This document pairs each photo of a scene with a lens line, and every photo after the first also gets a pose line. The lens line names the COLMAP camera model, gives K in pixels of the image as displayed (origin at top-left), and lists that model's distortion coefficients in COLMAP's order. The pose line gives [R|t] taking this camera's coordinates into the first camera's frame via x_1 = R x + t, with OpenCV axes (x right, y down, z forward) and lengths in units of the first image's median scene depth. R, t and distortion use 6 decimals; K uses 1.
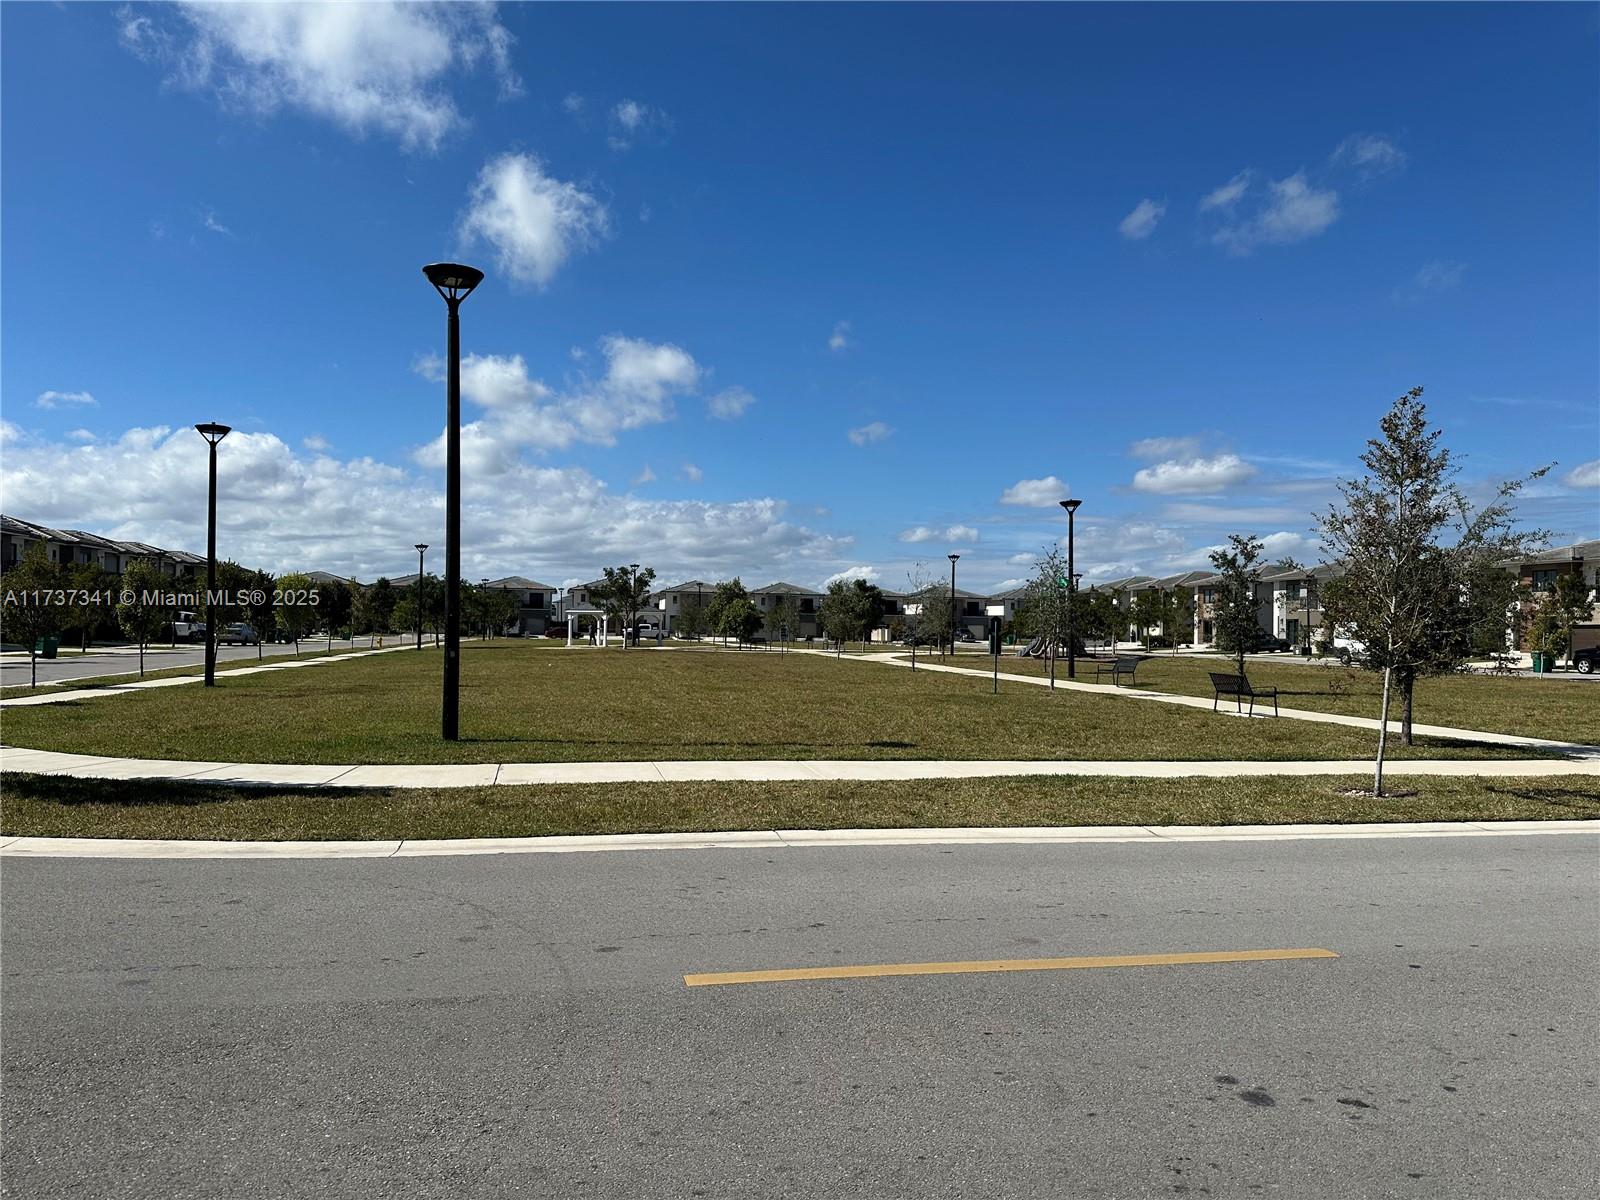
lens RADIAL K [[1118.5, 0, 795.9], [0, 1118.5, 609.5], [0, 0, 1]] dist [0.156568, -0.211454]
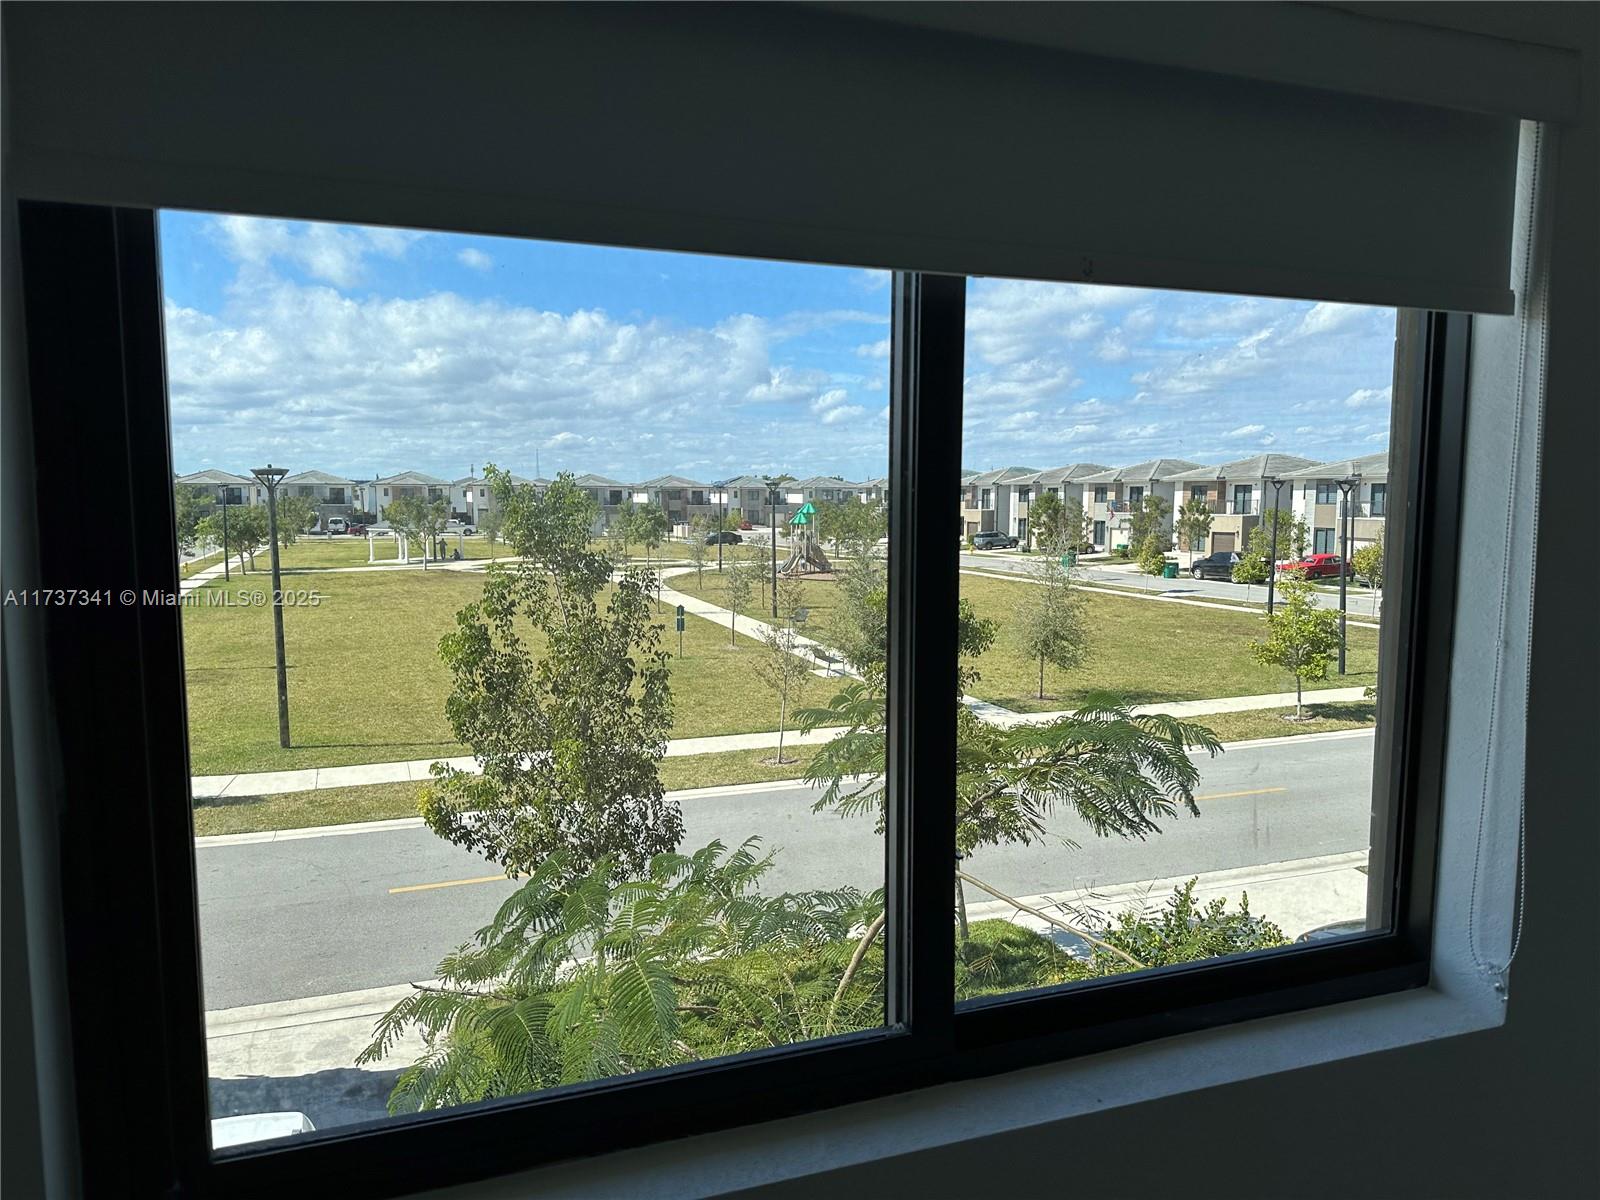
lens RADIAL K [[1118.5, 0, 795.9], [0, 1118.5, 609.5], [0, 0, 1]] dist [0.156568, -0.211454]
pose [[0.988295, -0.030060, 0.149563, 0.034497], [0.011953, 0.992639, 0.120520, -0.049734], [-0.152085, -0.117322, 0.981379, -0.133349]]
